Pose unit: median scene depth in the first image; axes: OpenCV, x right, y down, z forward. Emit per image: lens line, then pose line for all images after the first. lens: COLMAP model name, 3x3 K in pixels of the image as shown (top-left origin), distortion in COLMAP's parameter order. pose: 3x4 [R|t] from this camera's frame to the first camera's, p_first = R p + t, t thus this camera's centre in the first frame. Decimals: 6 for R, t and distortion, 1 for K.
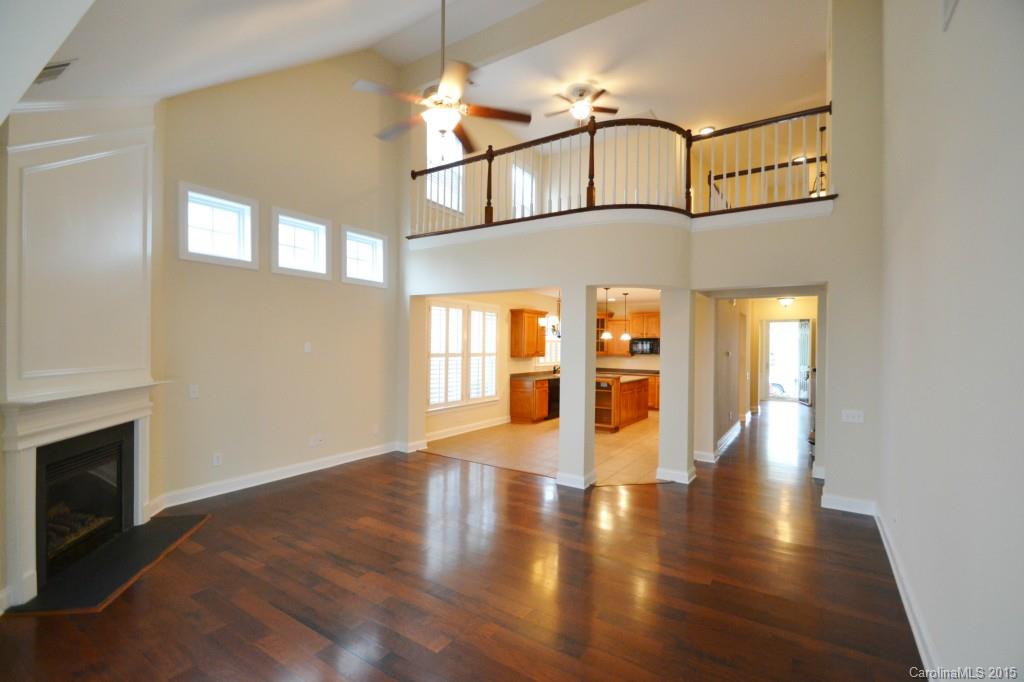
lens RADIAL K [[460.9, 0, 505.9], [0, 460.9, 346.8], [0, 0, 1]] dist [0.031873, -0.035635]
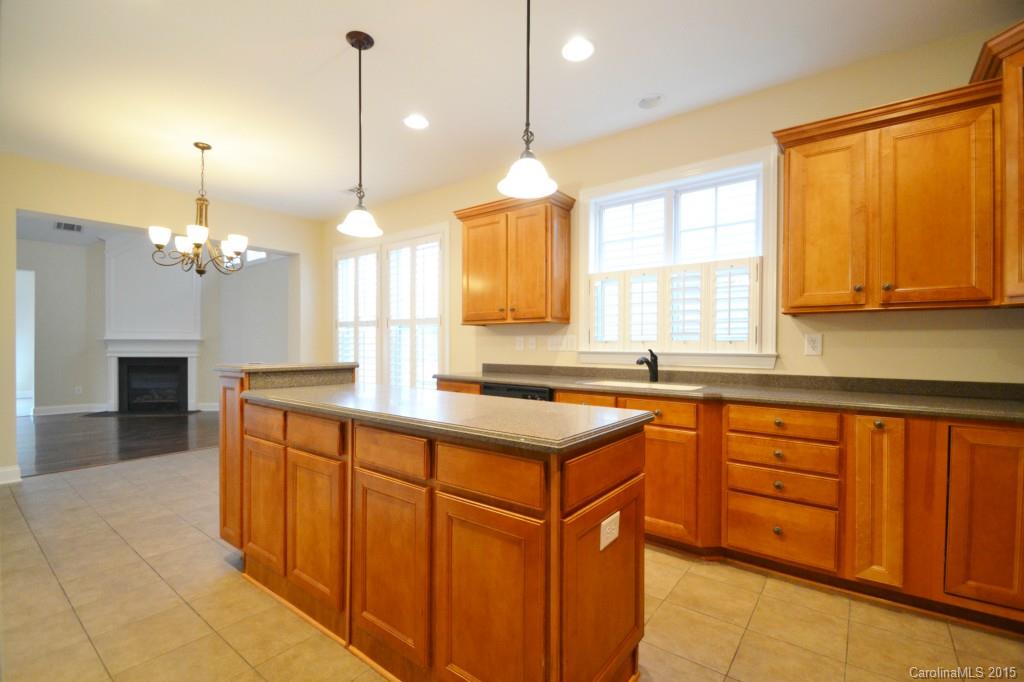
lens RADIAL K [[460.9, 0, 505.9], [0, 460.9, 346.8], [0, 0, 1]] dist [0.031873, -0.035635]
pose [[-0.074292, 0.000535, -0.997236, 0.983548], [-0.008383, 0.999964, 0.001161, 0.088380], [0.997201, 0.008446, -0.074285, 2.253373]]
